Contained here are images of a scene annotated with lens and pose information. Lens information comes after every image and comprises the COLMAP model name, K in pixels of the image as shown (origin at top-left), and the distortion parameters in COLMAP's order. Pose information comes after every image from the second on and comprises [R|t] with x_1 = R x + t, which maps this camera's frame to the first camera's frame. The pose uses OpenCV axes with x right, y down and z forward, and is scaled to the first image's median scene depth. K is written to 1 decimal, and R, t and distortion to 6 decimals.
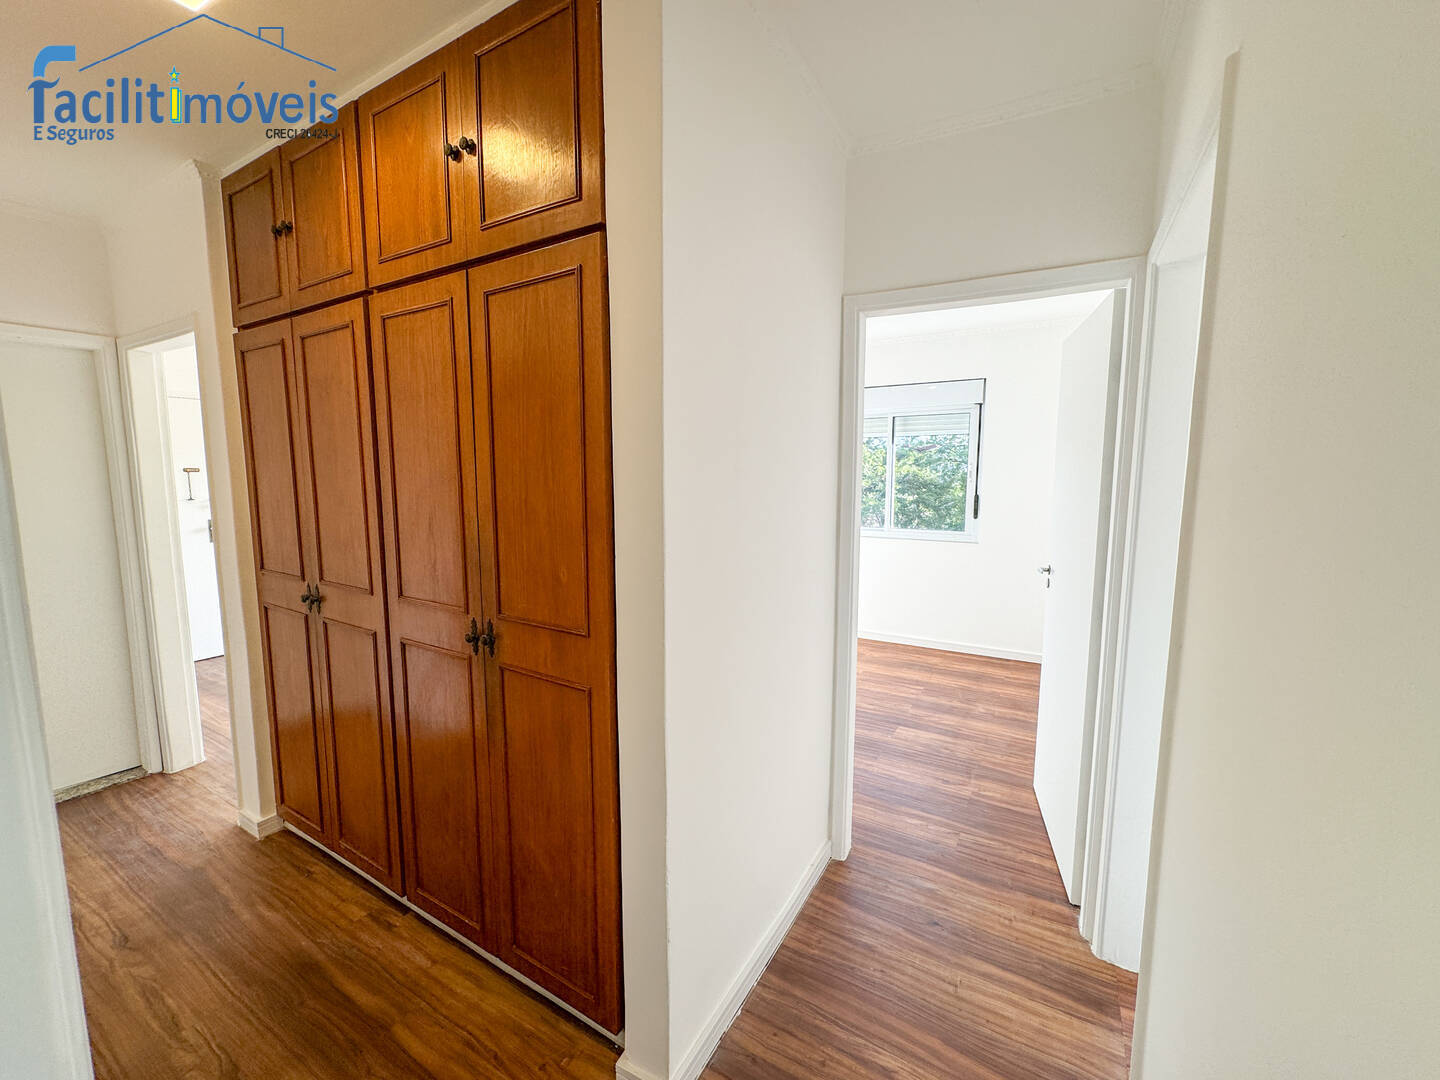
lens RADIAL K [[580.7, 0, 716.6], [0, 580.7, 536.6], [0, 0, 1]] dist [-0.000265, 0.000068]
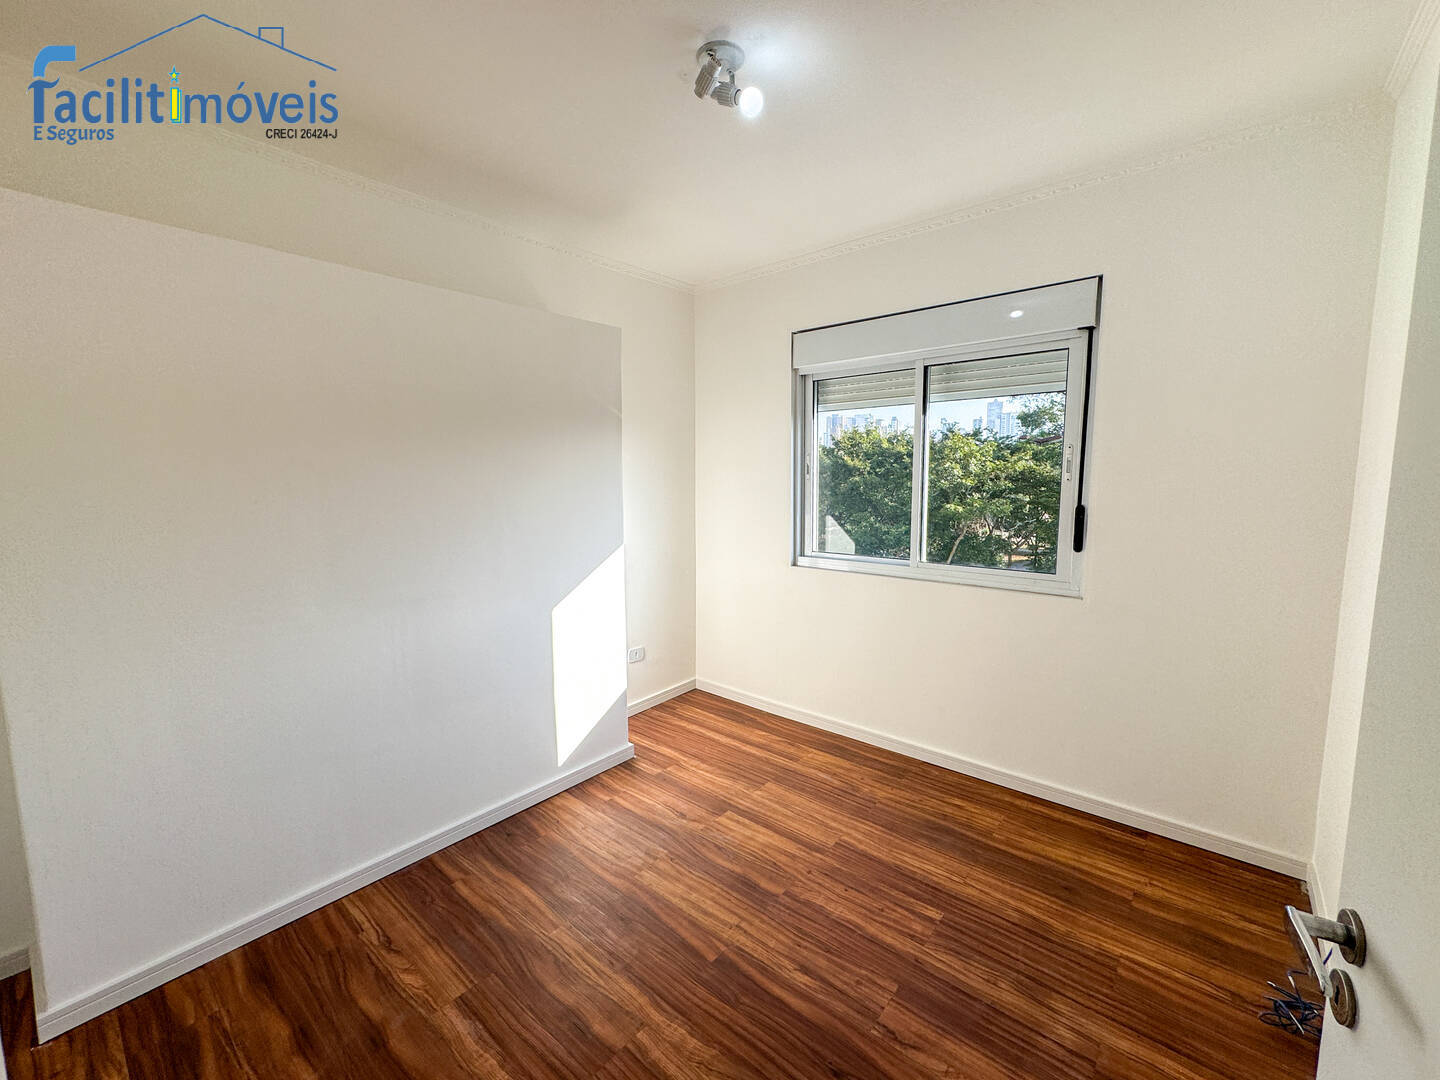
lens RADIAL K [[587.9, 0, 718.9], [0, 587.9, 538.0], [0, 0, 1]] dist [-0.001718, -0.000022]
pose [[0.985284, 0.011365, -0.170546, 0.218116], [-0.010755, 0.999932, 0.004499, -0.041821], [0.170585, -0.002599, 0.985339, 0.425917]]
